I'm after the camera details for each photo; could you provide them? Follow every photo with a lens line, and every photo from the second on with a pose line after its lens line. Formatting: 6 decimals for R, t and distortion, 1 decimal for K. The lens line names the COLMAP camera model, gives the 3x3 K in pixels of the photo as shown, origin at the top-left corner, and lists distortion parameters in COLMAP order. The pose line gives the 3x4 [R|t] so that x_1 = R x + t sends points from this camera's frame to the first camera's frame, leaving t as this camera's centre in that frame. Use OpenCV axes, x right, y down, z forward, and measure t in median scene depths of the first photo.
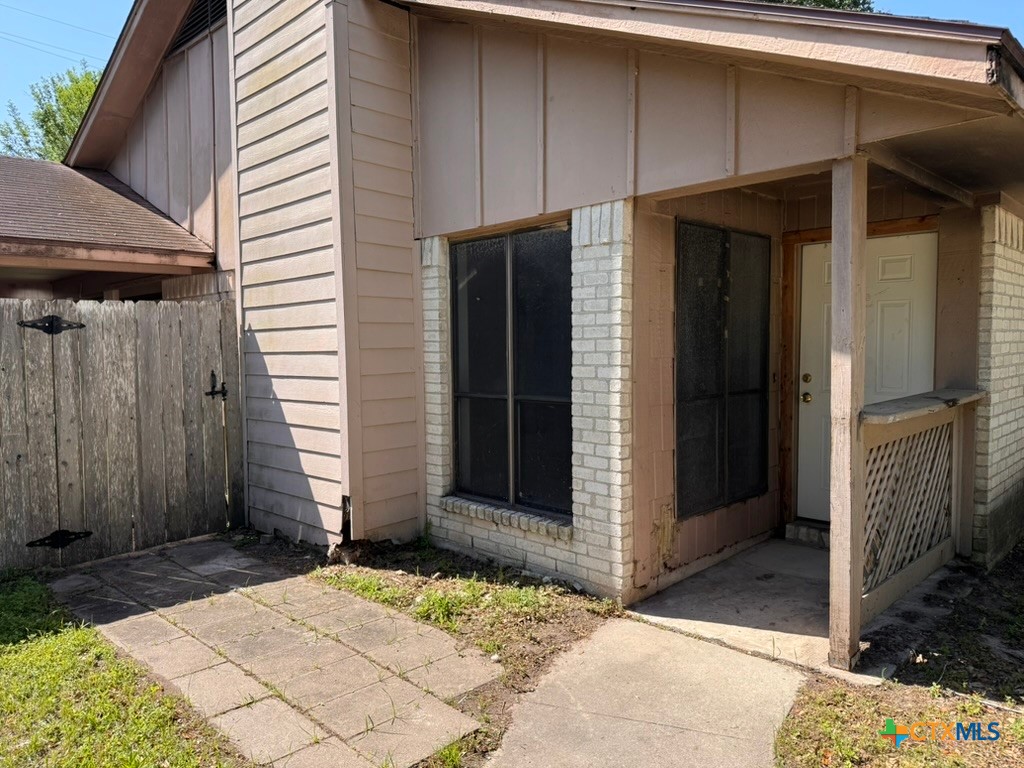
lens RADIAL K [[720.1, 0, 510.2], [0, 720.1, 383.8], [0, 0, 1]] dist [0.068581, -0.071870]
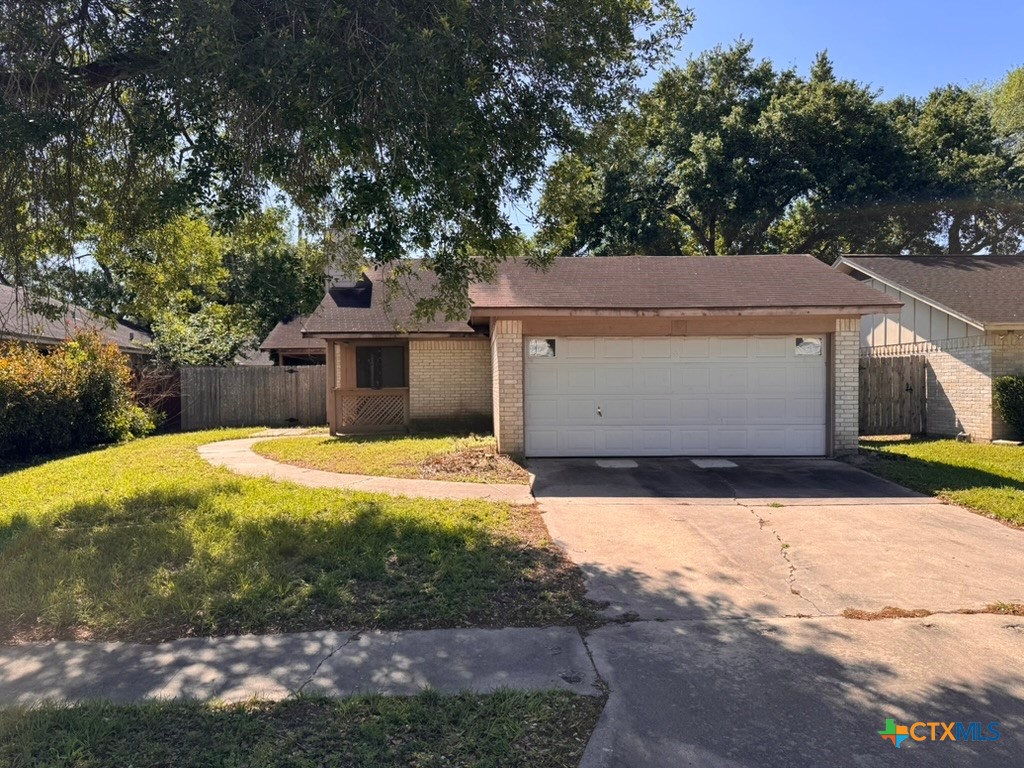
lens RADIAL K [[720.1, 0, 504.0], [0, 720.1, 391.6], [0, 0, 1]] dist [0.068581, -0.071870]
pose [[0.749785, 0.014543, -0.661522, 3.091763], [-0.041473, 0.998826, -0.025047, 0.094442], [0.660381, 0.046215, 0.749508, -1.363192]]
